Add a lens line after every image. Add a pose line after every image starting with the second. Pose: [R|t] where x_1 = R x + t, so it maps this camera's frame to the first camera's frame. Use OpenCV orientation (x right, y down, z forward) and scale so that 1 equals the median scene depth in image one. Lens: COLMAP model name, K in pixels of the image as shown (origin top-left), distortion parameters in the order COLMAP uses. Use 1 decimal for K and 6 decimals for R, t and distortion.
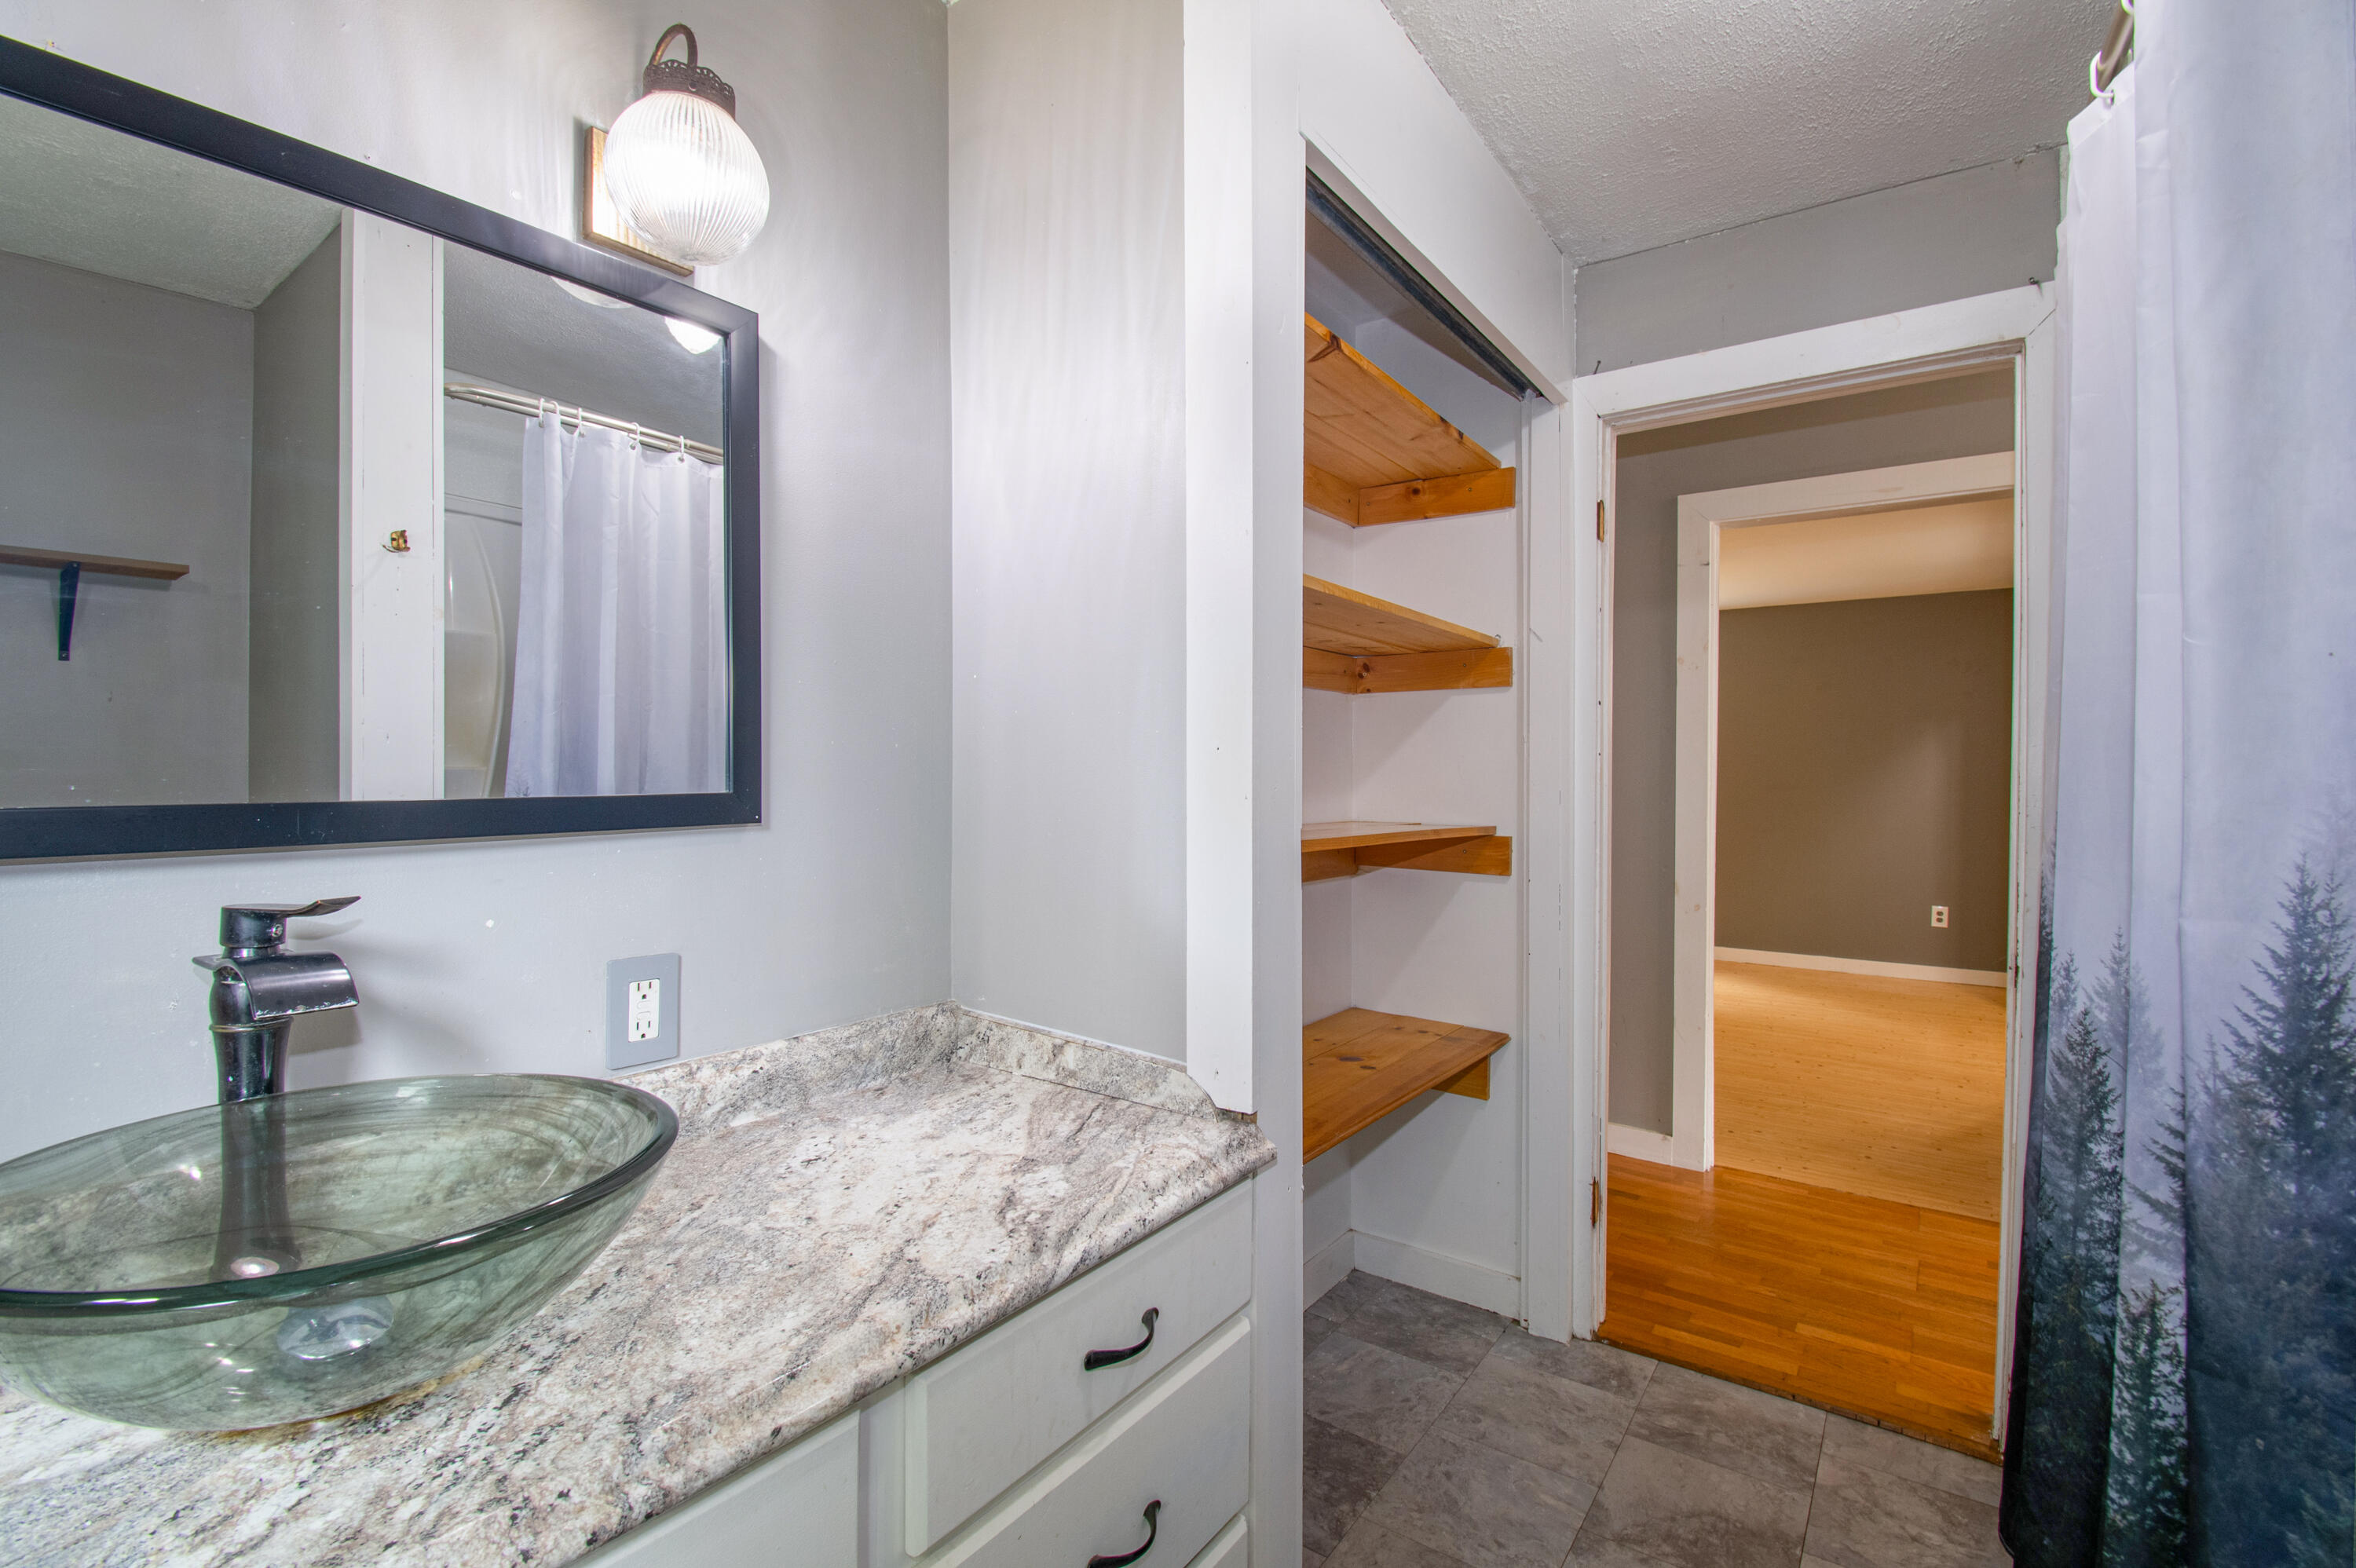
lens RADIAL K [[1036.1, 0, 1179.5], [0, 1036.1, 776.6], [0, 0, 1]] dist [0.019490, -0.024796]
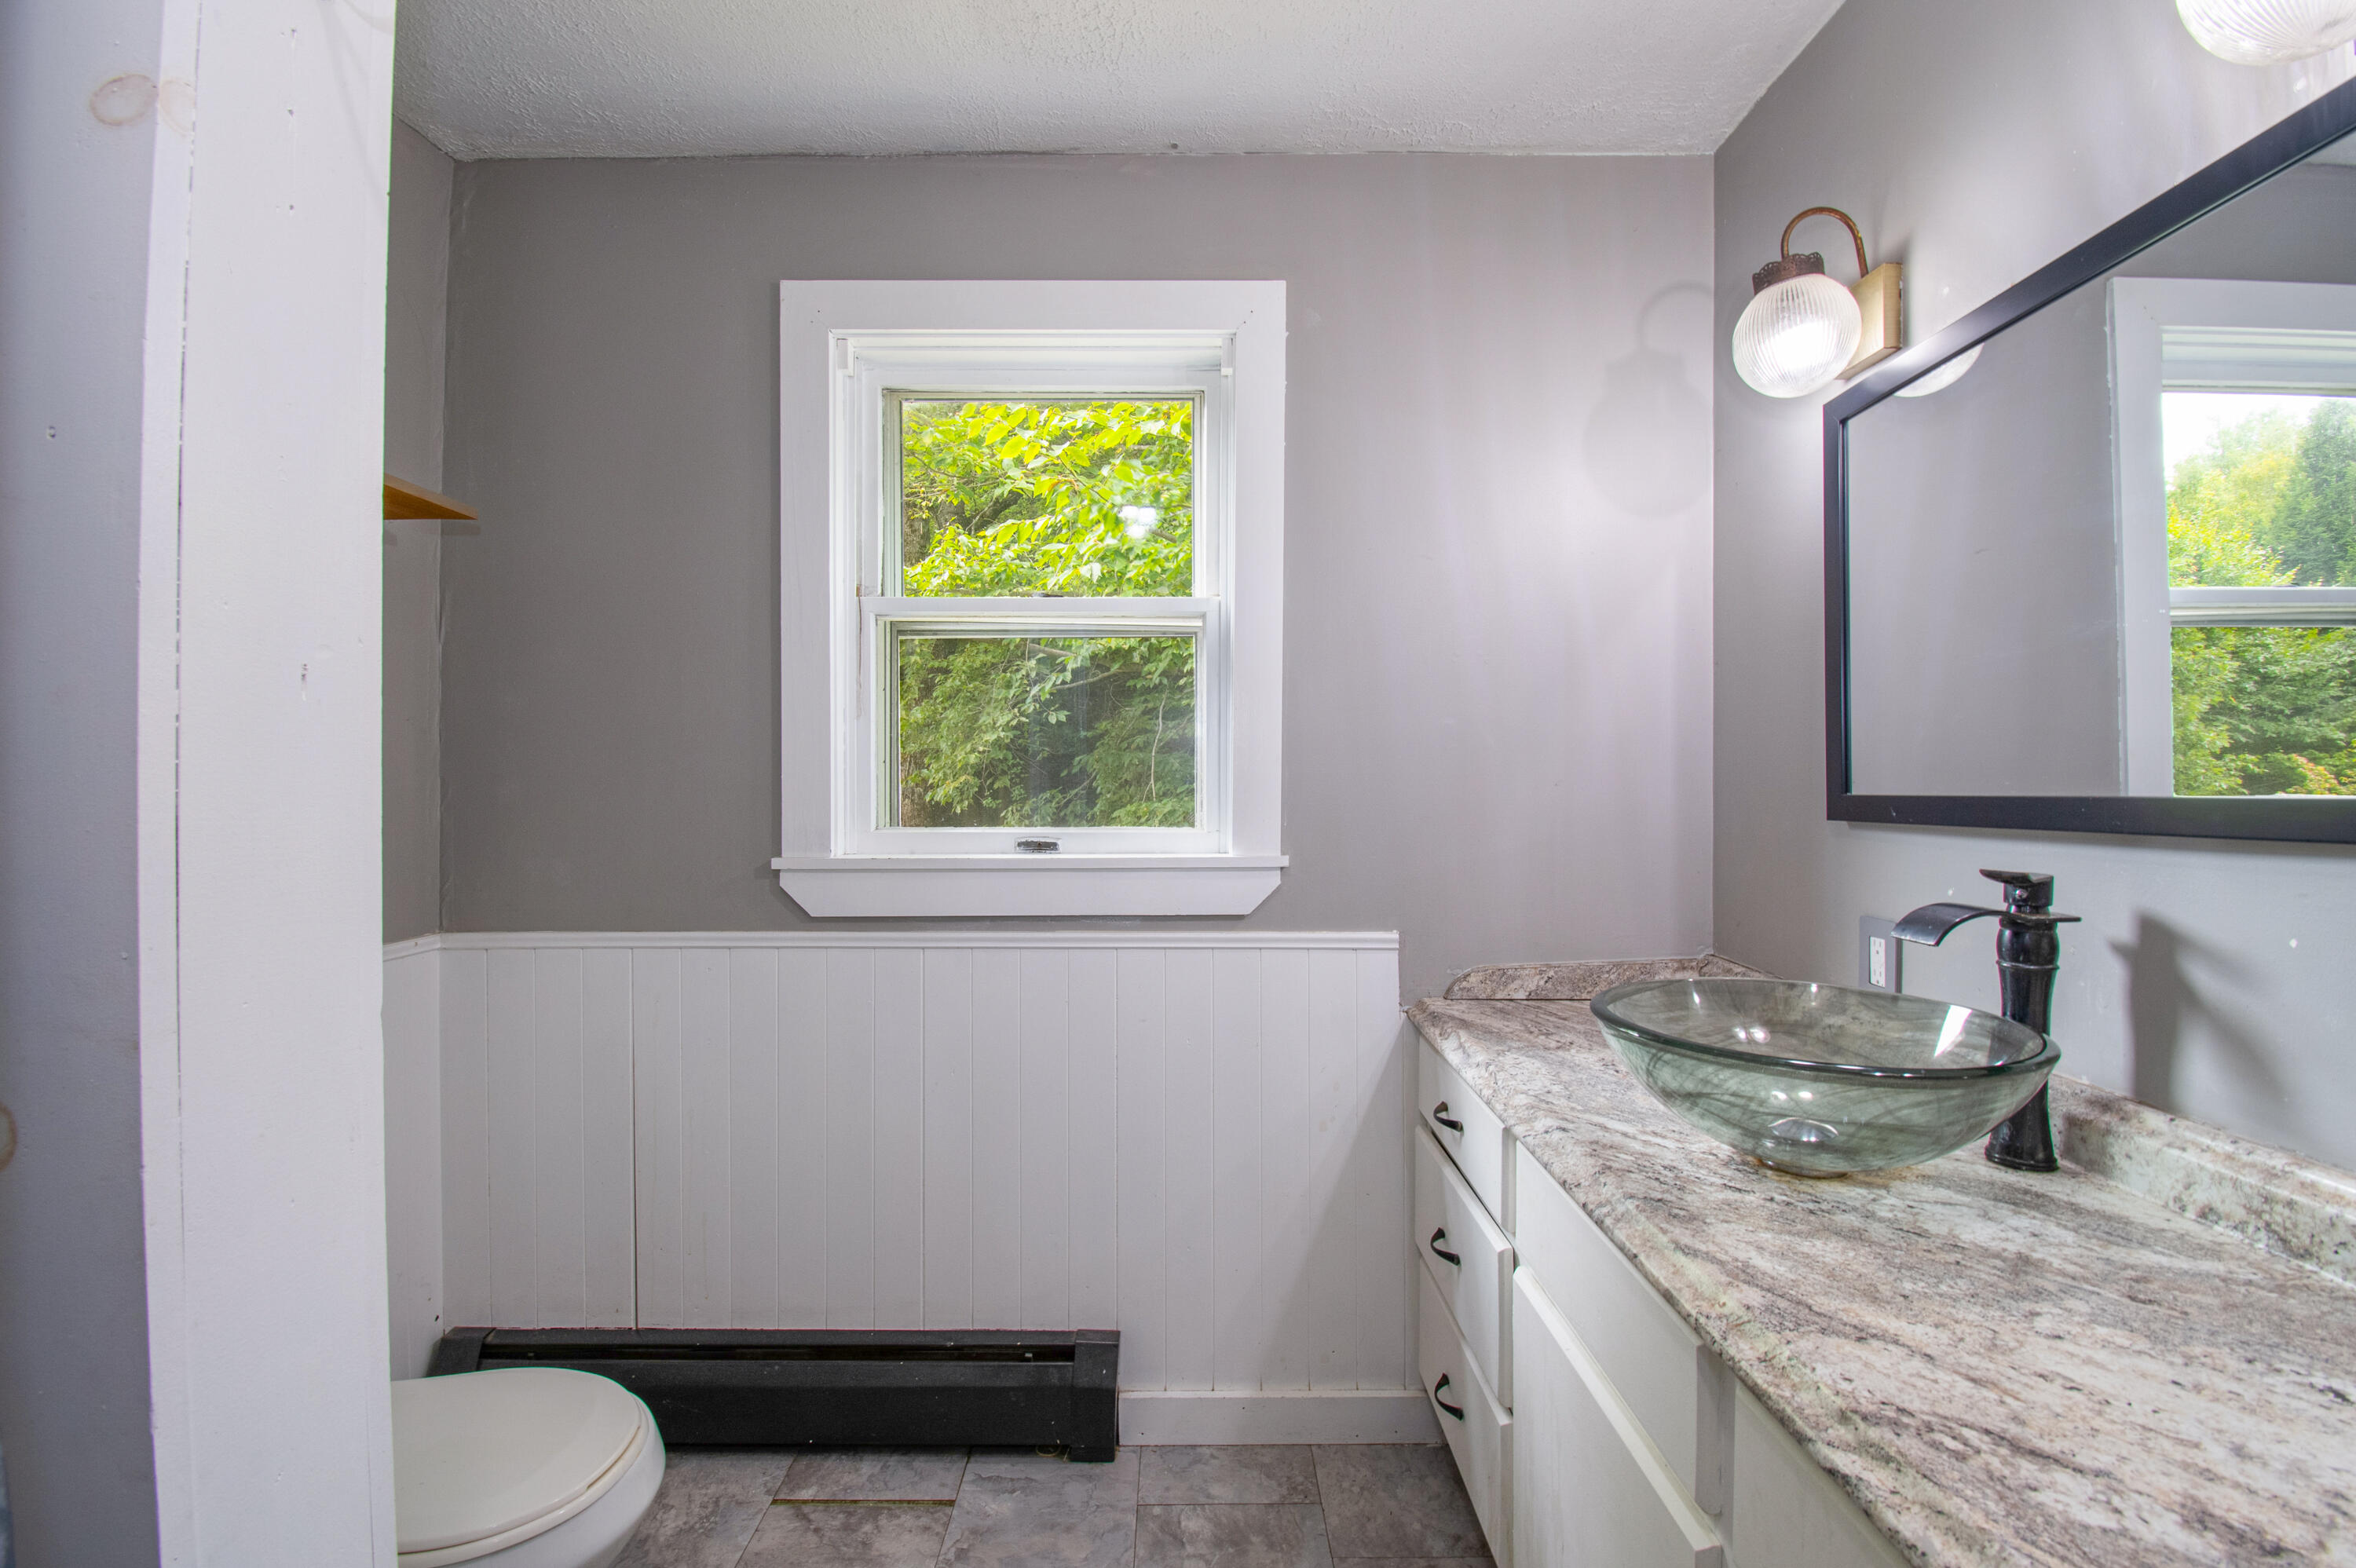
lens RADIAL K [[1036.1, 0, 1179.5], [0, 1036.1, 776.6], [0, 0, 1]] dist [0.019490, -0.024796]
pose [[-0.810023, -0.002881, -0.586390, 0.688159], [-0.000029, 0.999988, -0.004873, 0.008285], [0.586398, -0.003930, -0.810014, 1.349784]]
